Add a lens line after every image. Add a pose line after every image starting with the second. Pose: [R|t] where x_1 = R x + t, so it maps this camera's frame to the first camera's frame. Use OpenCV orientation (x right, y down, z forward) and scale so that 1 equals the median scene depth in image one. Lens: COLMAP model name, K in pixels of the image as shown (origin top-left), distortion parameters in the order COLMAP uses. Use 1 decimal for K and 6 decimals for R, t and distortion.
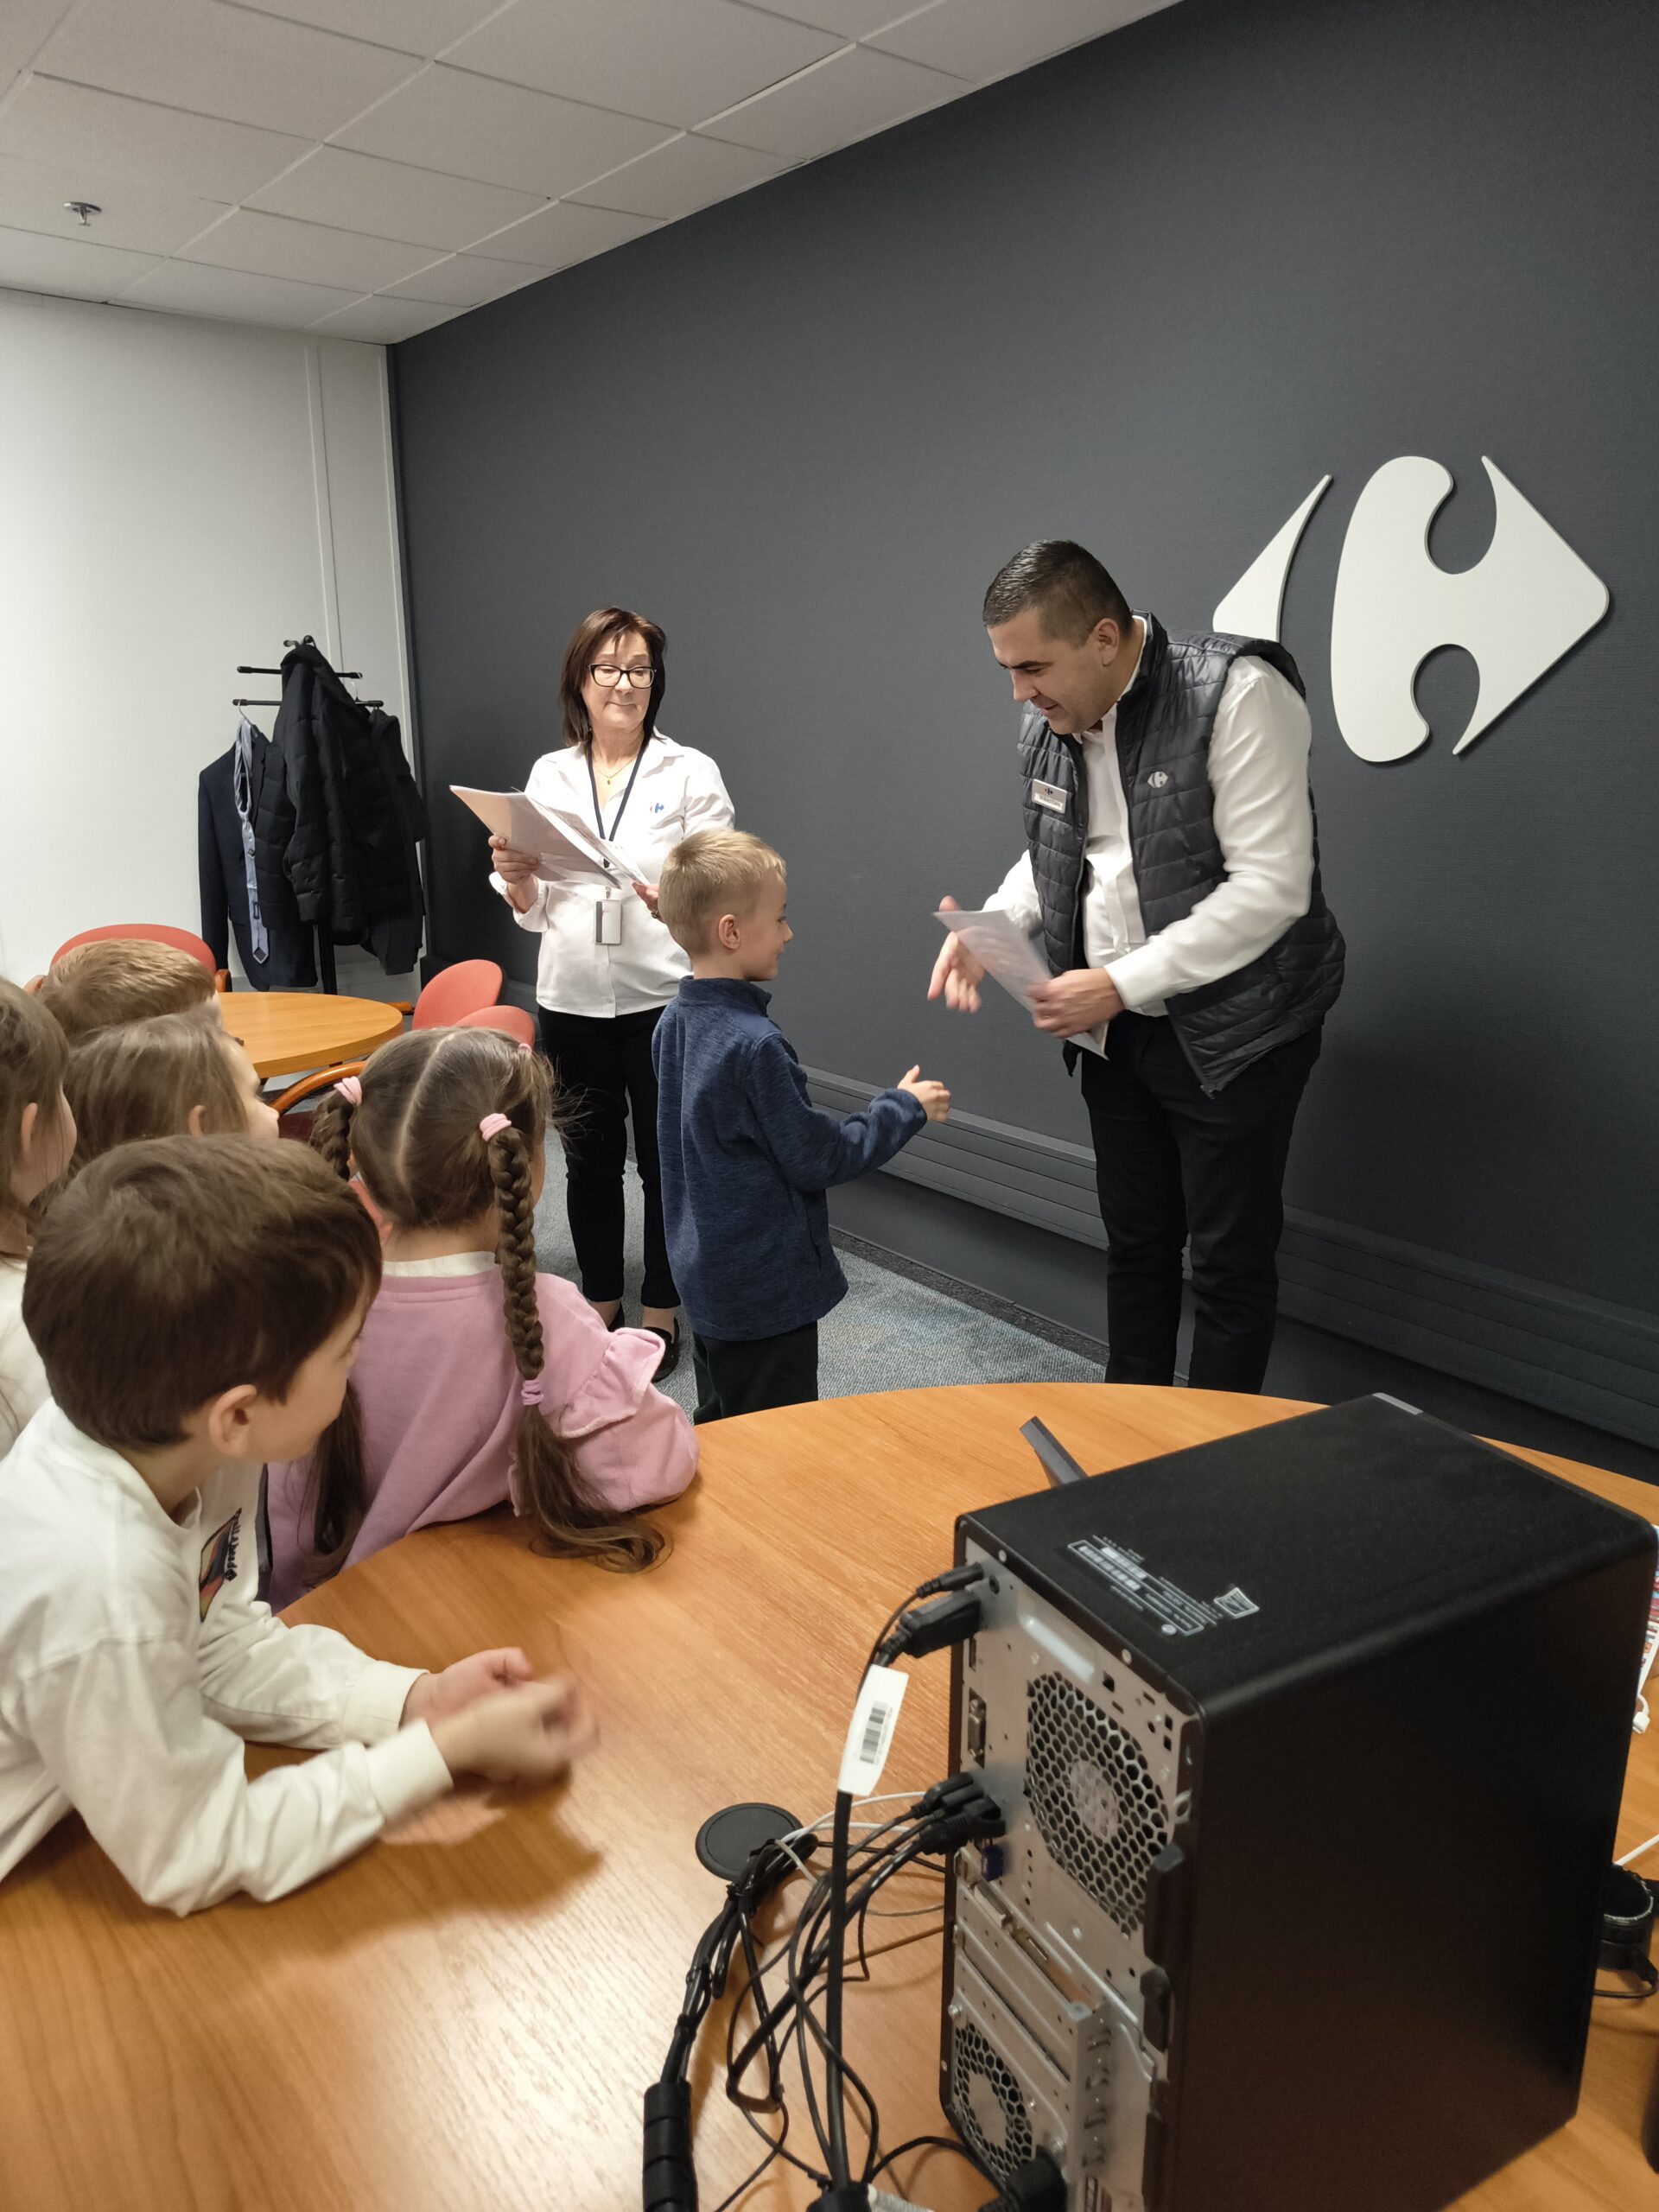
lens RADIAL K [[1535.0, 0, 825.9], [0, 1535.0, 1079.2], [0, 0, 1]] dist [0.048814, -0.066579]
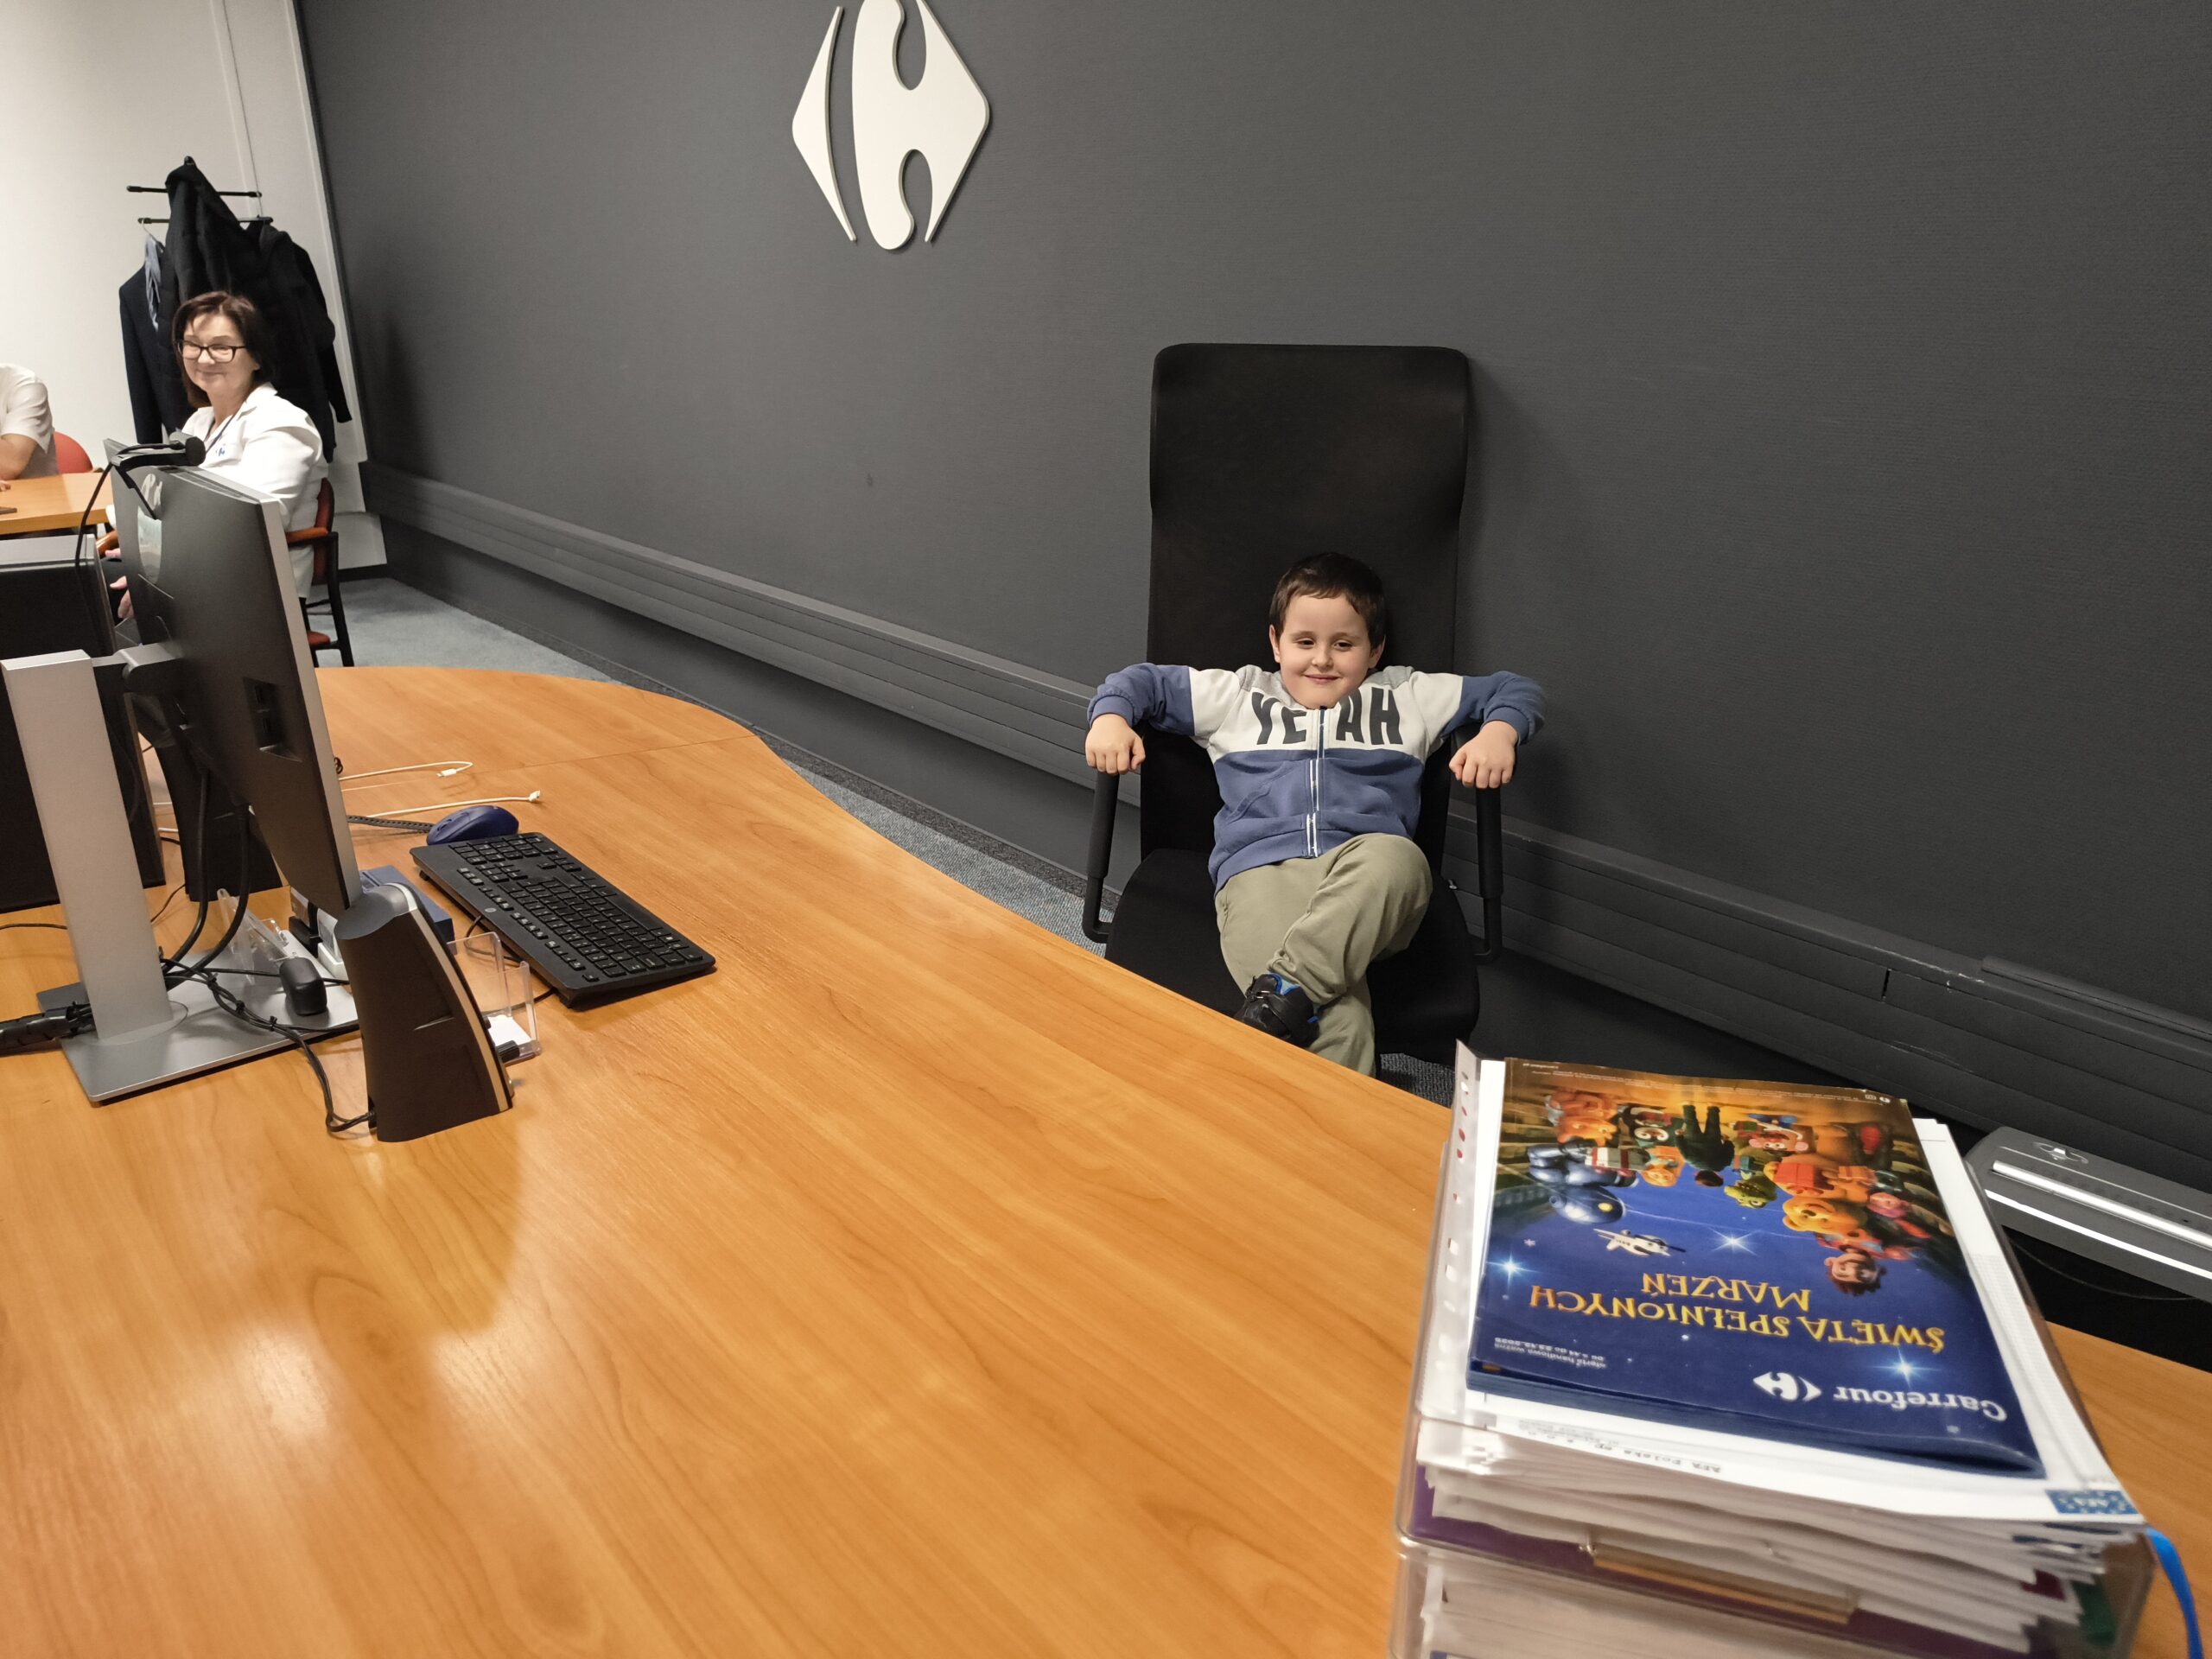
lens RADIAL K [[1547.5, 0, 1095.9], [0, 1547.5, 822.9], [0, 0, 1]] dist [0.078060, -0.115678]
pose [[0.999603, -0.013915, 0.024514, 0.280974], [0.011068, 0.993569, 0.112687, 0.067857], [-0.025925, -0.112371, 0.993328, -0.184498]]
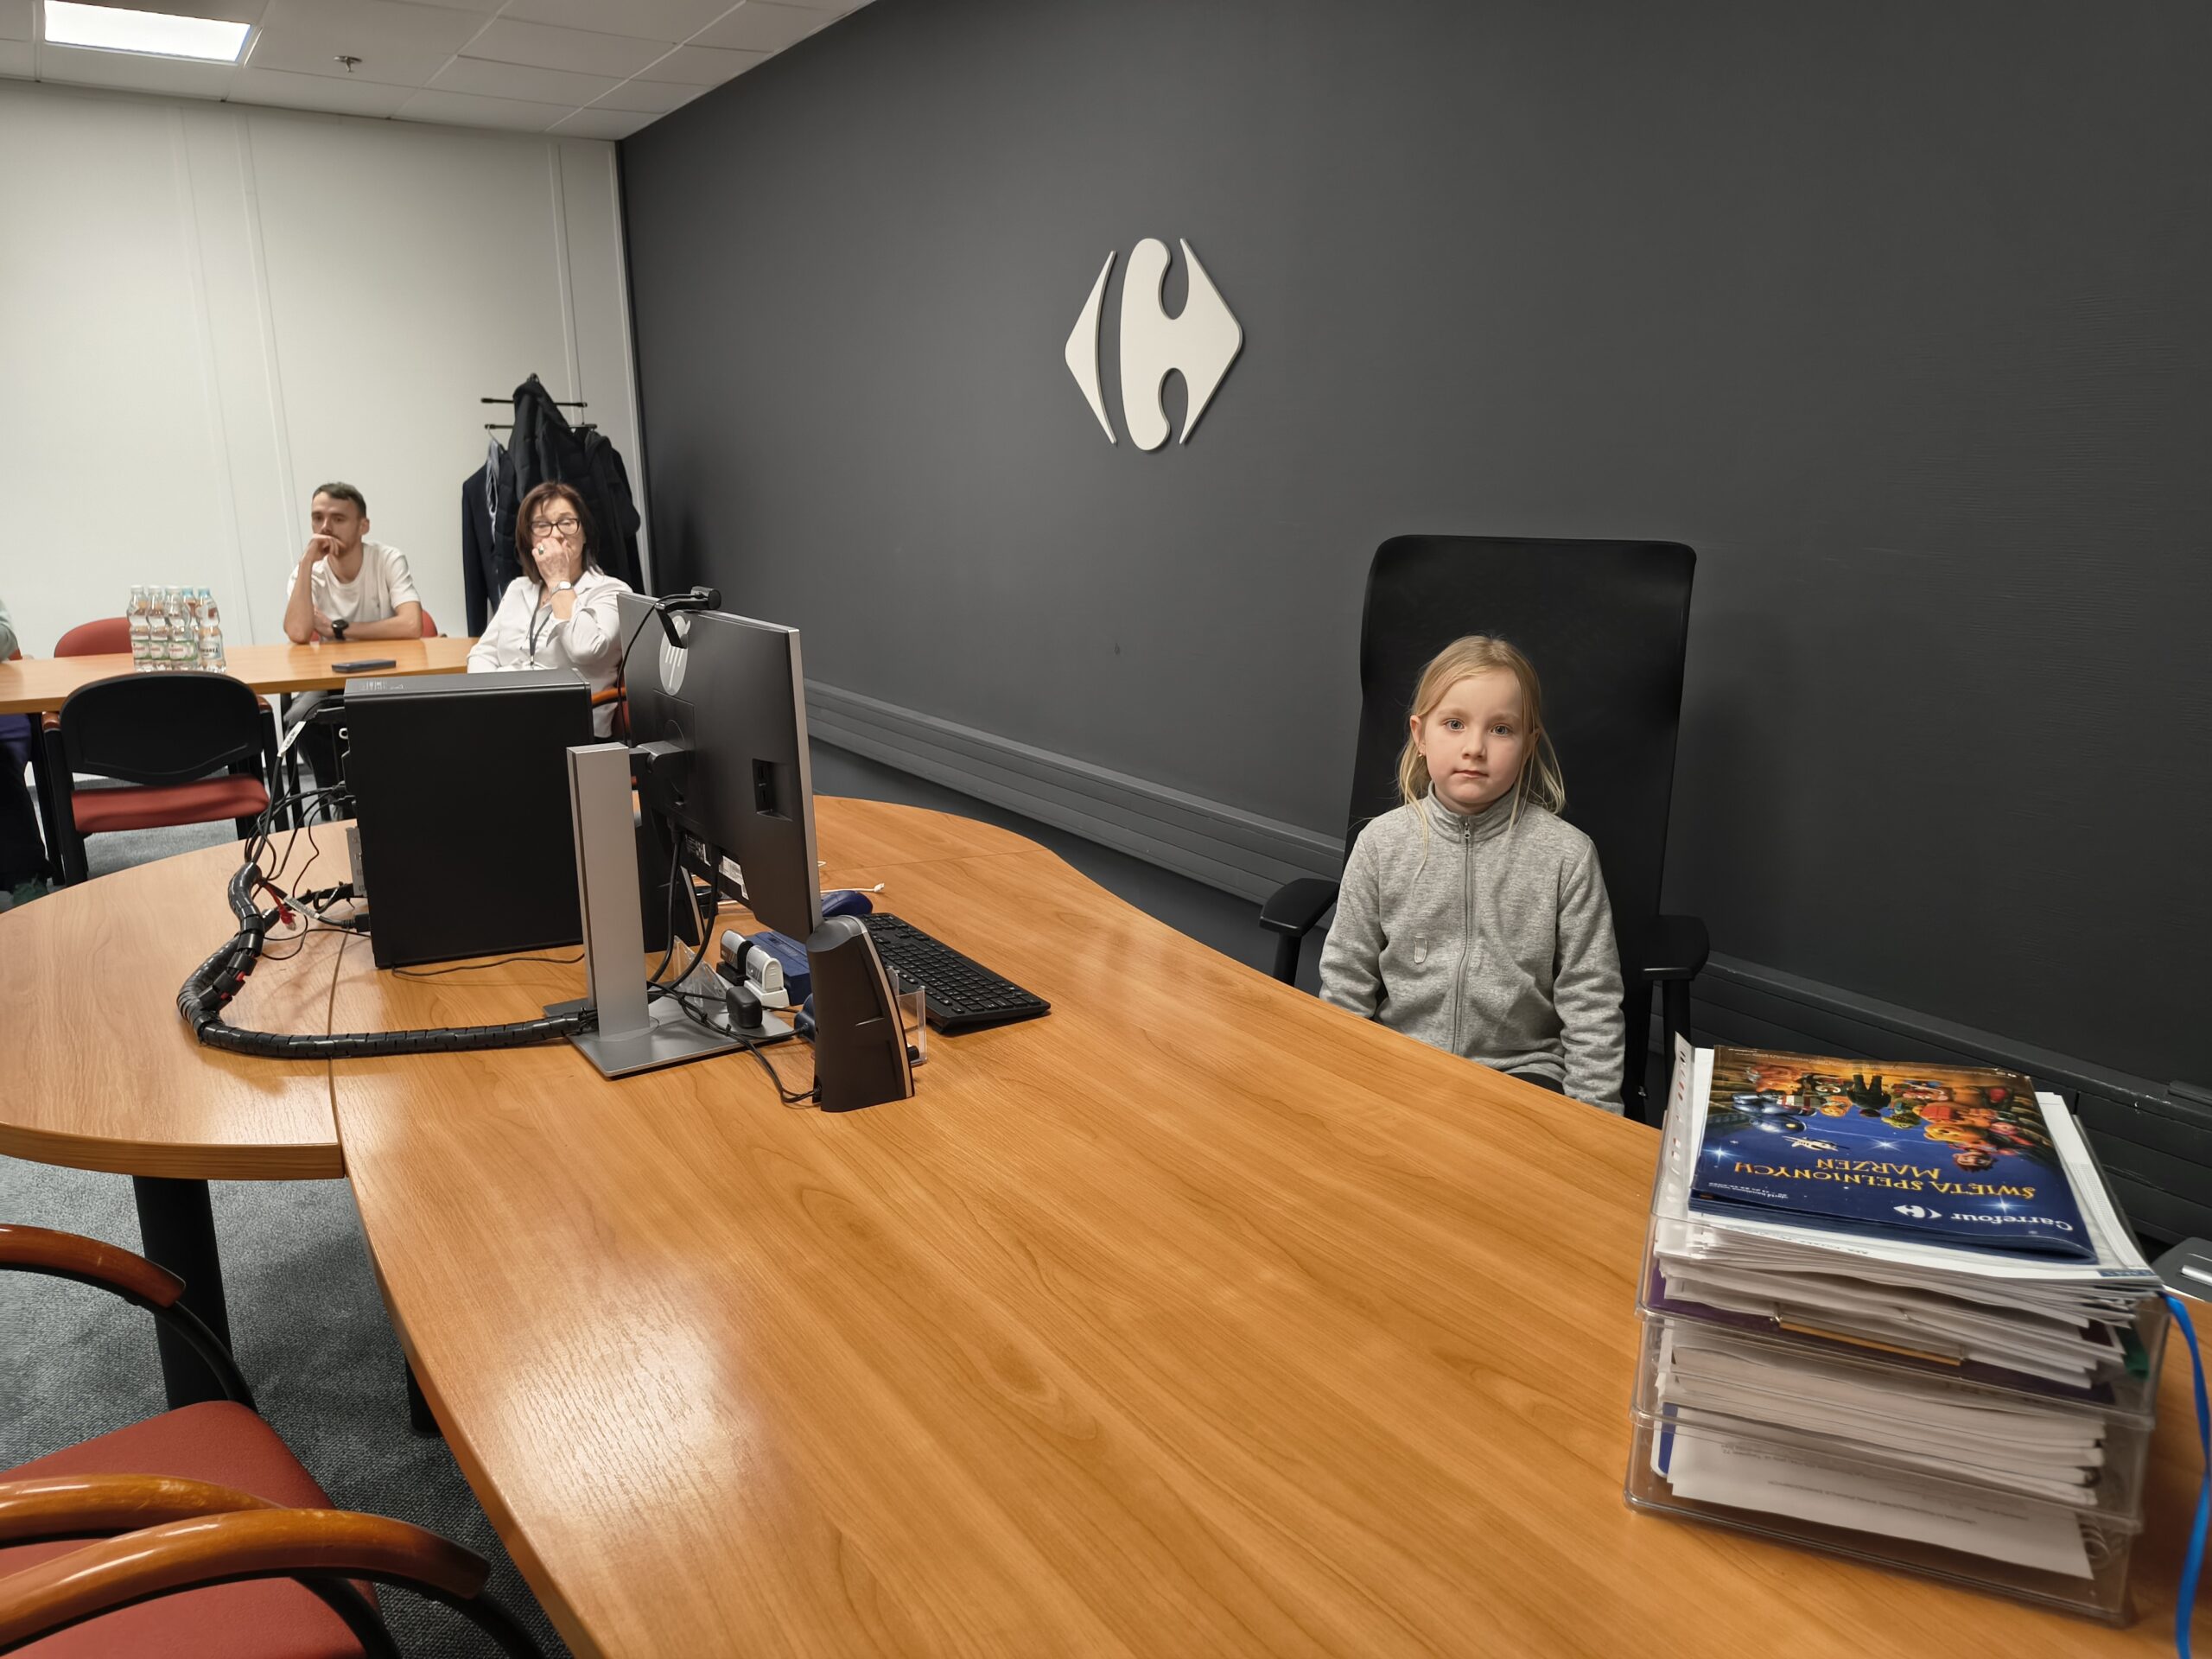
lens RADIAL K [[1552.6, 0, 1095.3], [0, 1552.6, 833.2], [0, 0, 1]] dist [0.063299, -0.084205]
pose [[0.995697, 0.015397, -0.091377, 0.258052], [-0.015142, 0.999879, 0.003489, 0.084981], [0.091419, -0.002090, 0.995810, -0.261587]]
